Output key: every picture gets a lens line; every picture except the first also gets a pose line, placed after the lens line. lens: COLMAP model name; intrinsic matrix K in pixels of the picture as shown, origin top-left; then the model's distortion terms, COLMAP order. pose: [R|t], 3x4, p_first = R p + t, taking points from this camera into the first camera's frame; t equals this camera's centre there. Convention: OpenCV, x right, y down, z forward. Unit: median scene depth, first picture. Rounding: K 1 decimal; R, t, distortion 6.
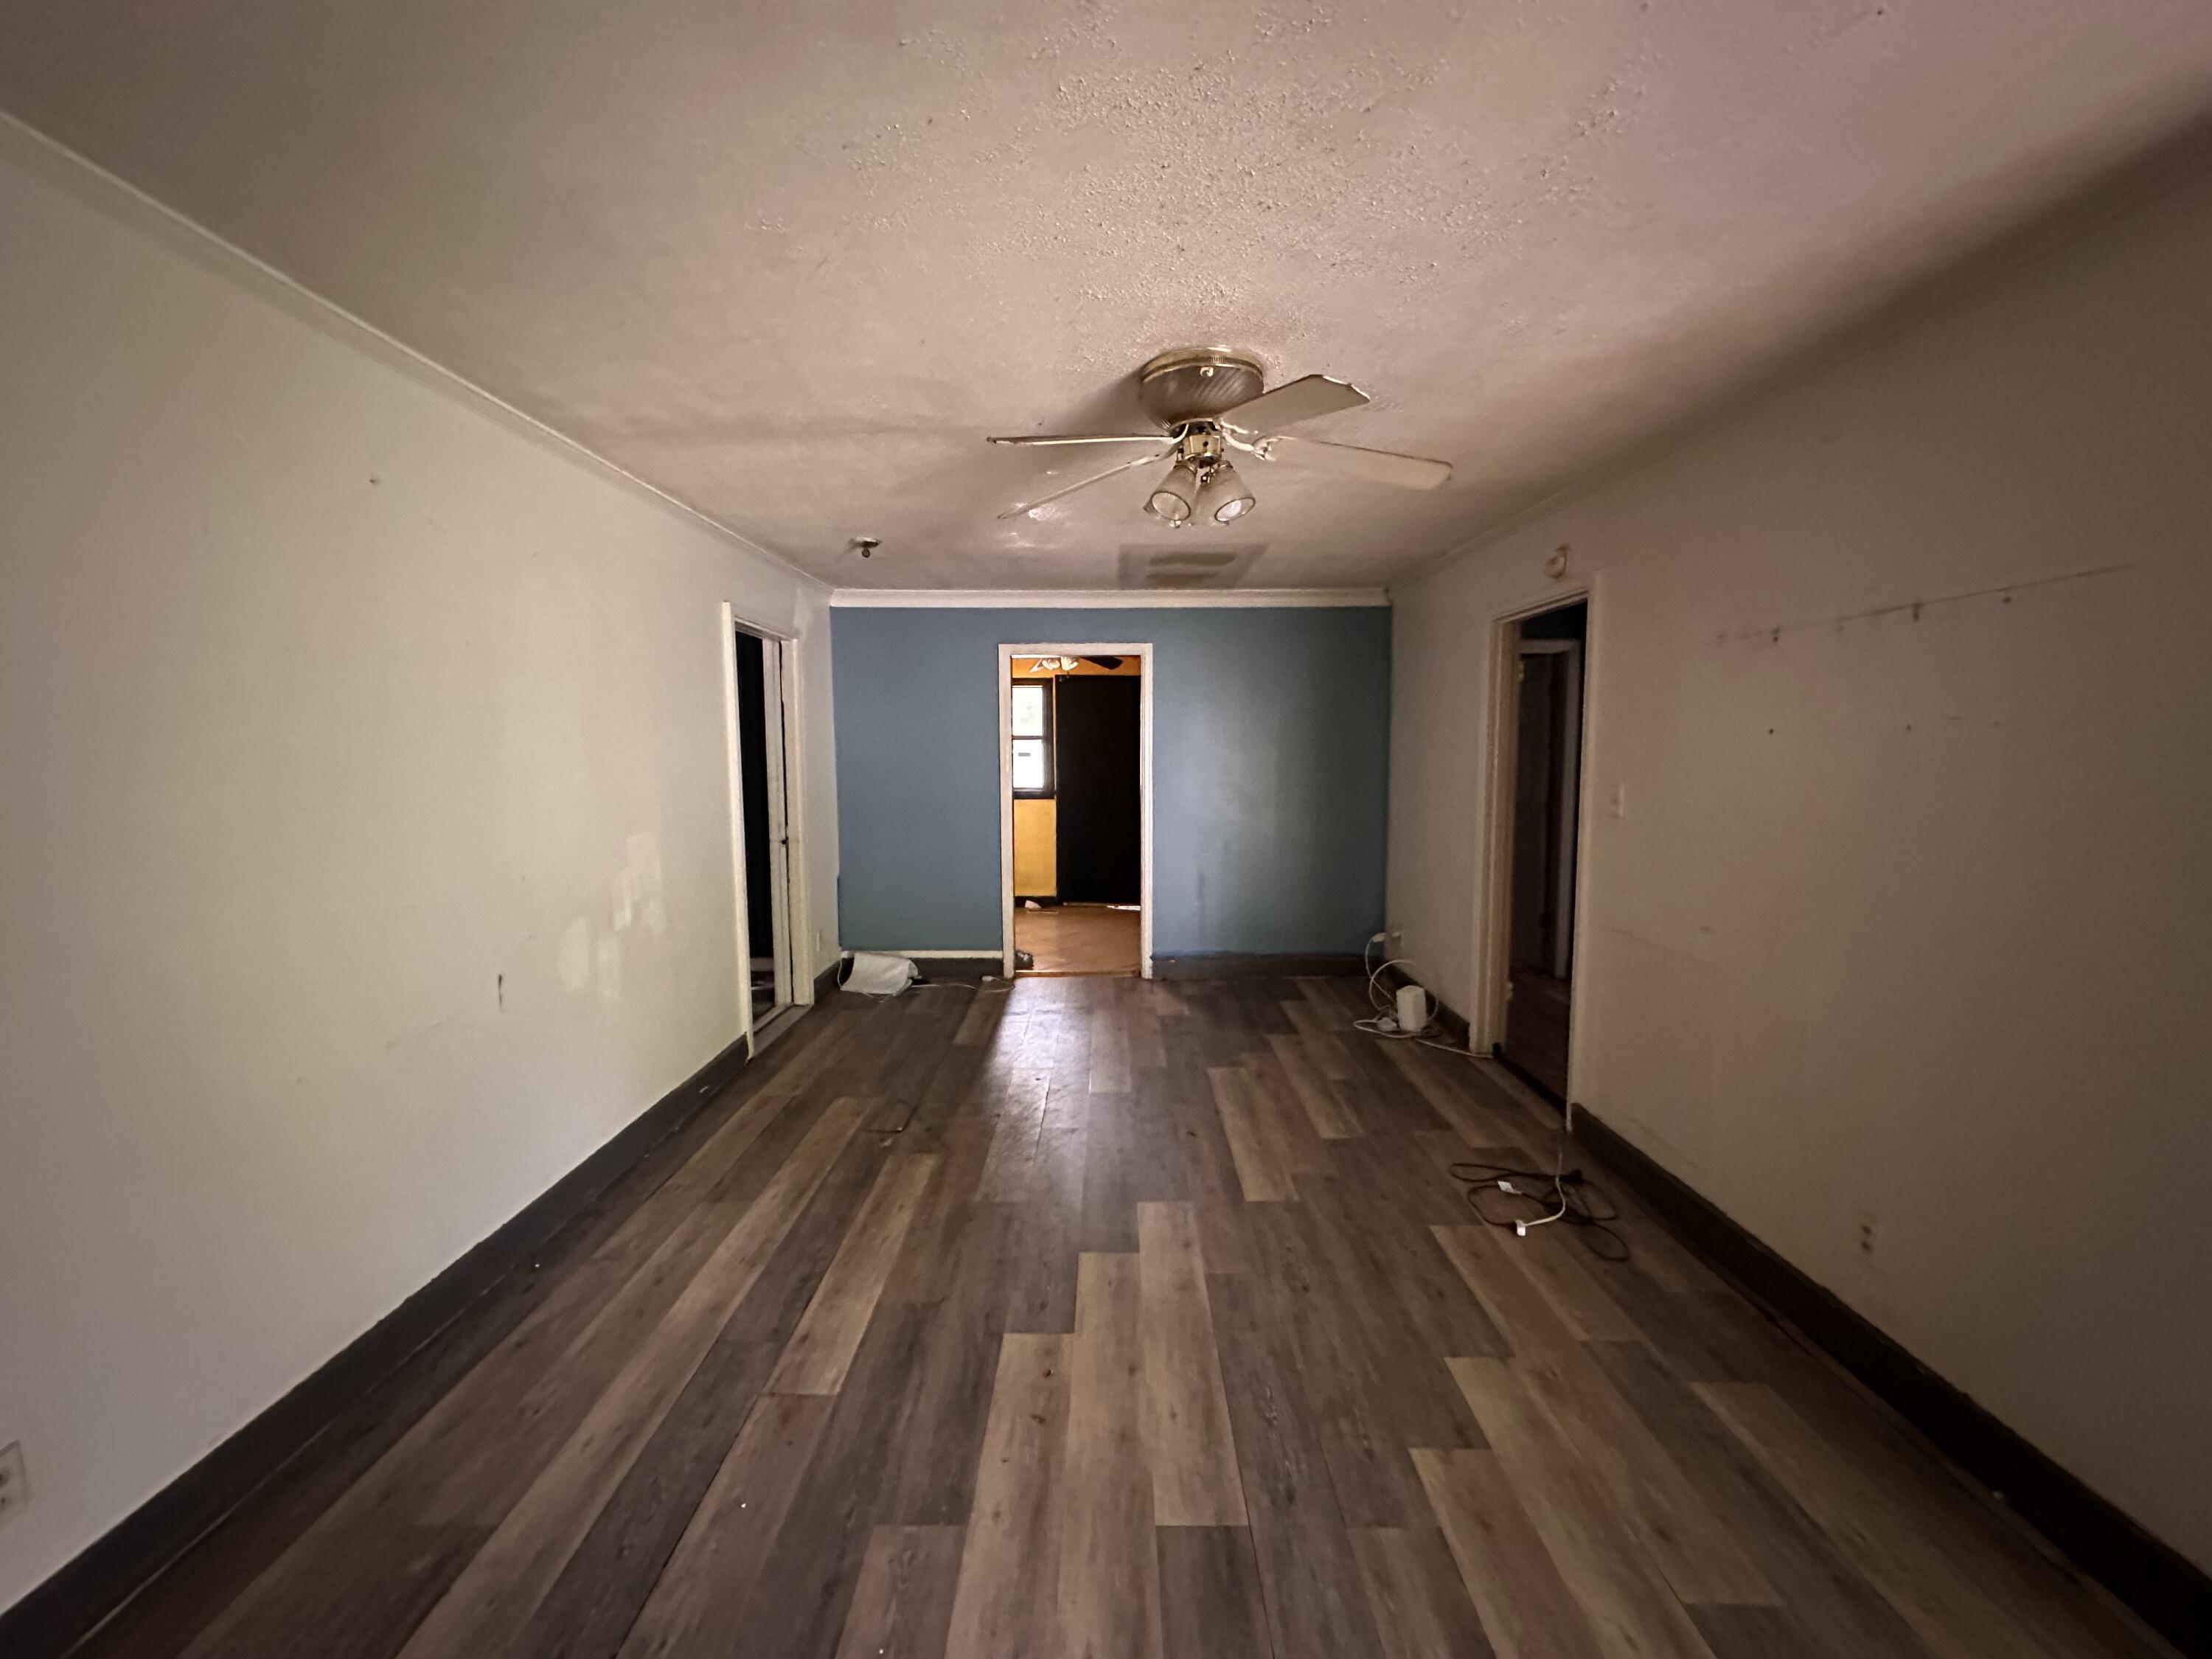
lens RADIAL K [[887.4, 0, 1114.3], [0, 887.4, 828.3], [0, 0, 1]] dist [-0.003134, 0.000446]
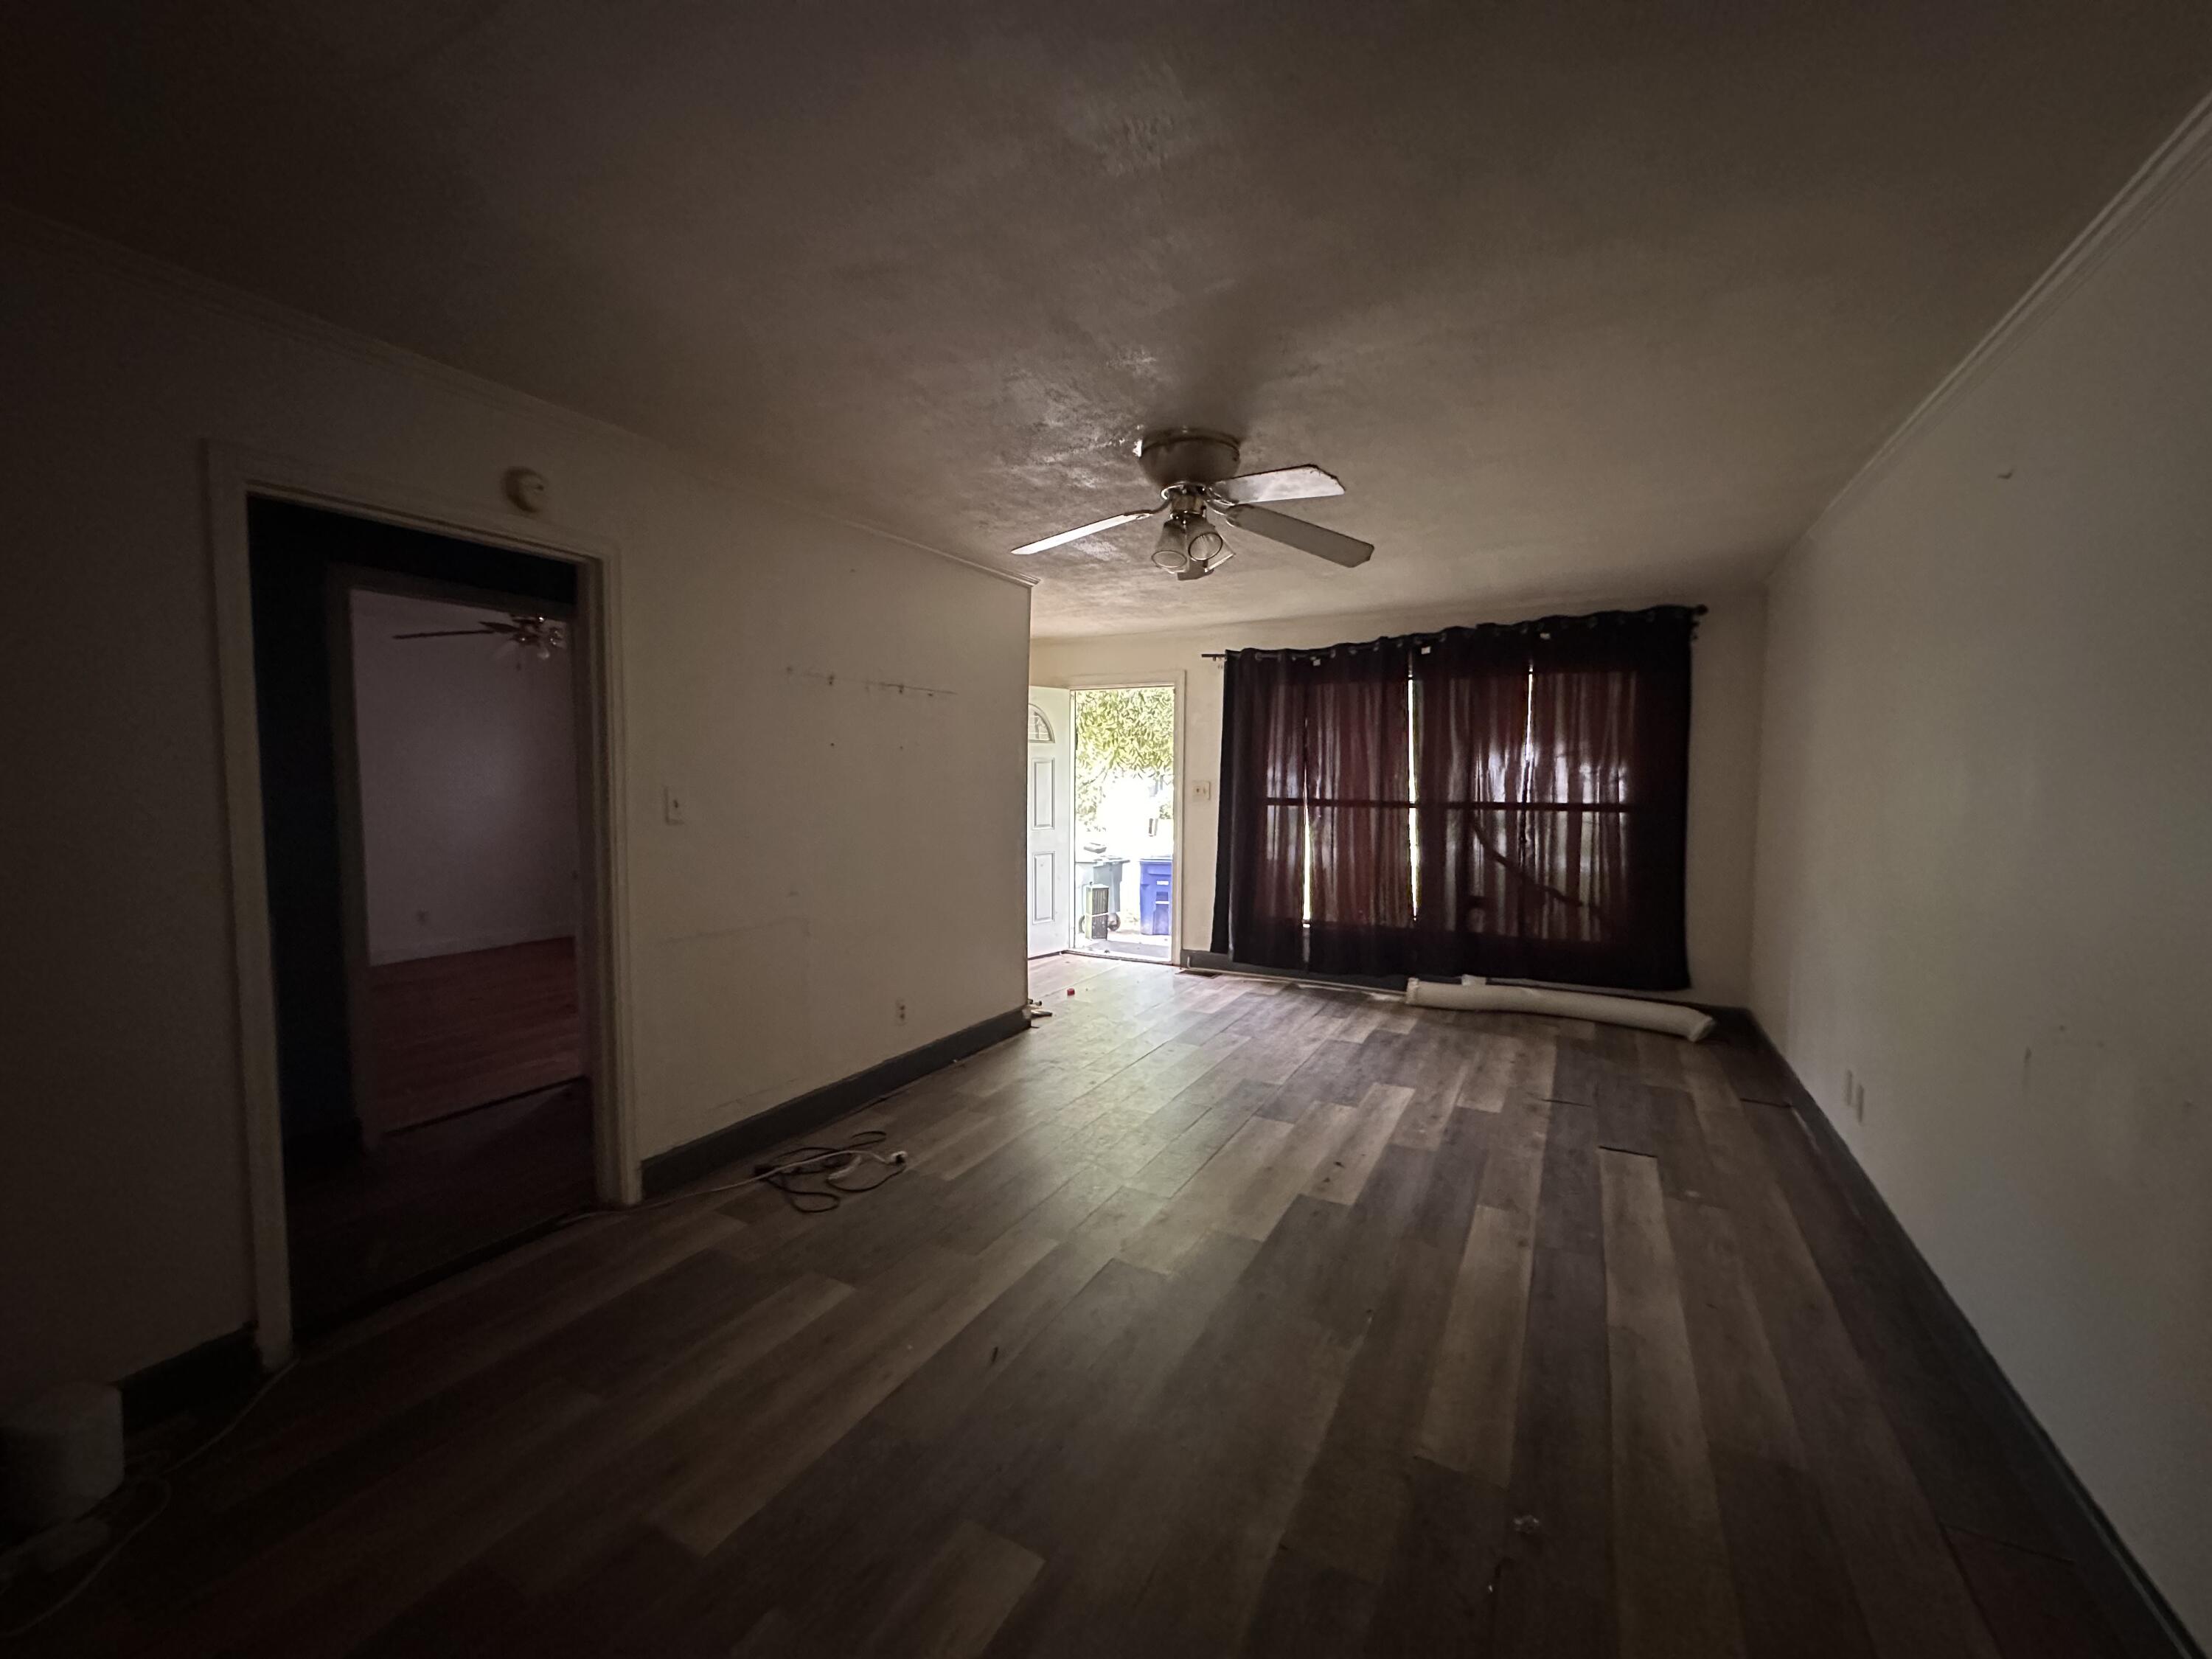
lens RADIAL K [[887.4, 0, 1101.7], [0, 887.4, 818.5], [0, 0, 1]] dist [-0.003134, 0.000446]
pose [[-0.875256, -0.027709, 0.482865, -0.222734], [0.040753, 0.990582, 0.130715, -0.092392], [-0.481939, 0.134088, -0.865884, 1.197499]]
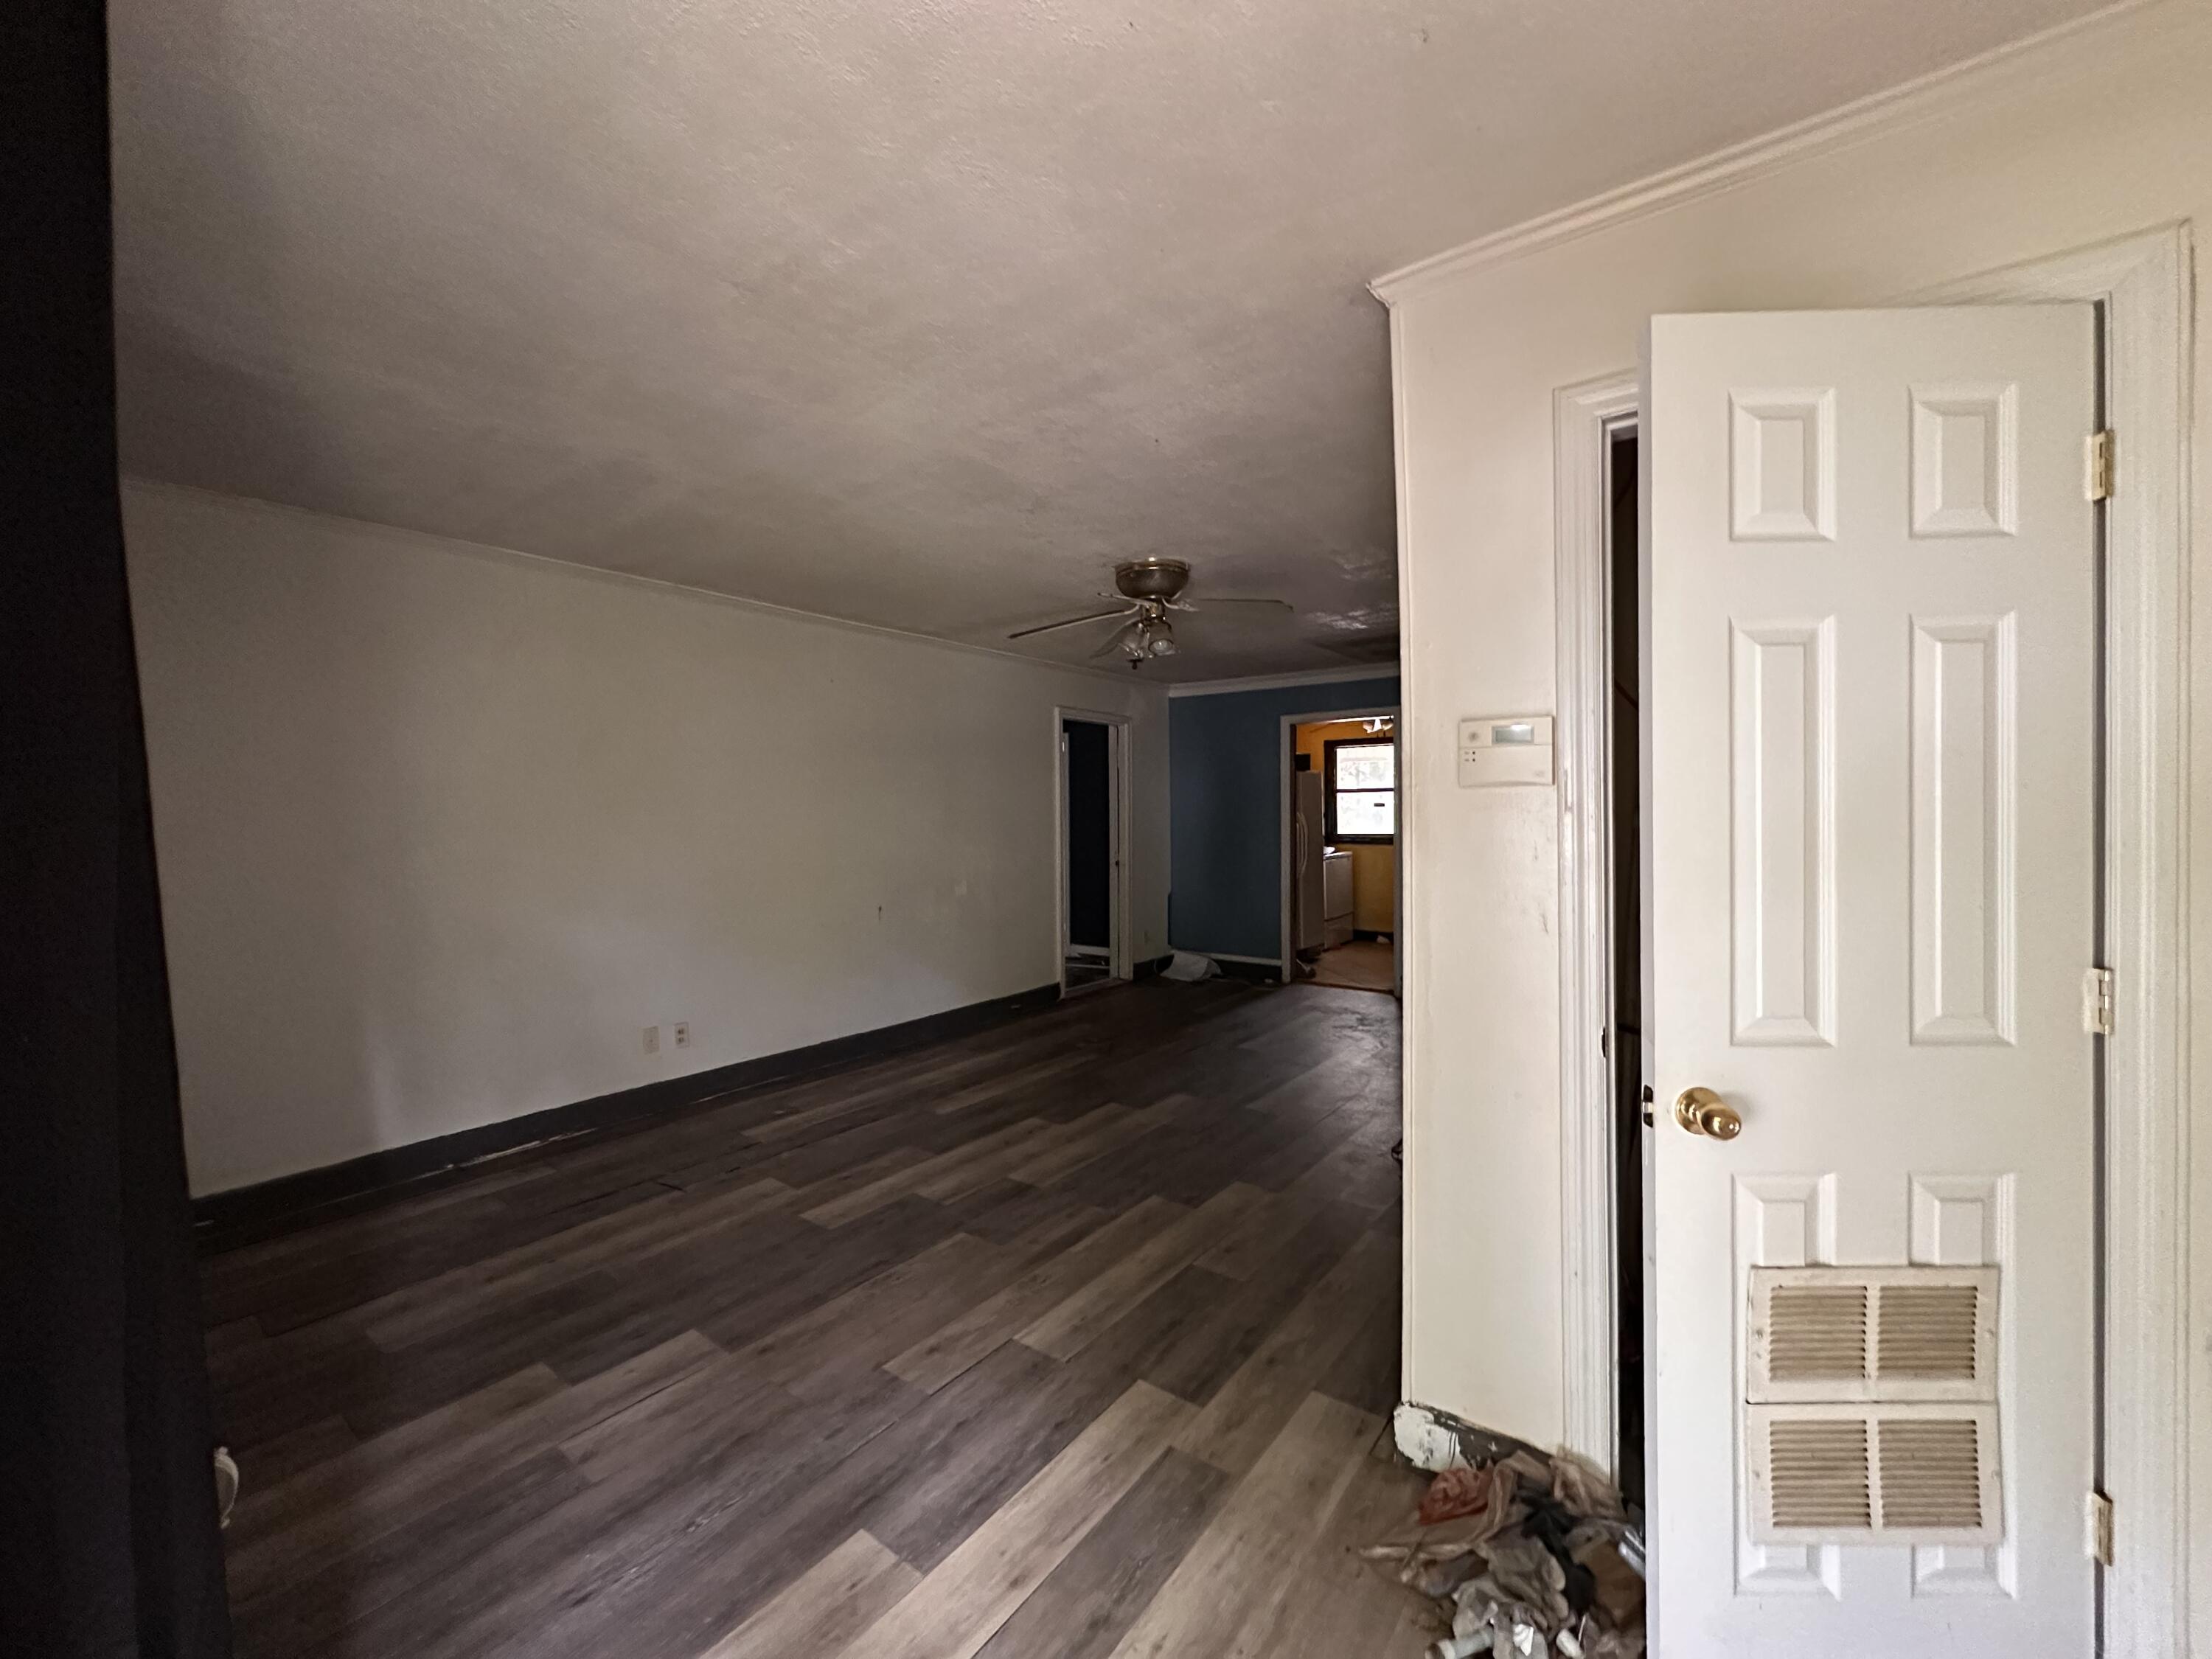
lens RADIAL K [[887.4, 0, 1105.3], [0, 887.4, 824.5], [0, 0, 1]] dist [-0.003134, 0.000446]
pose [[0.802987, 0.002056, -0.595994, 0.571560], [-0.045188, 0.997326, -0.057442, 0.043377], [0.594282, 0.073057, 0.800932, -0.208486]]
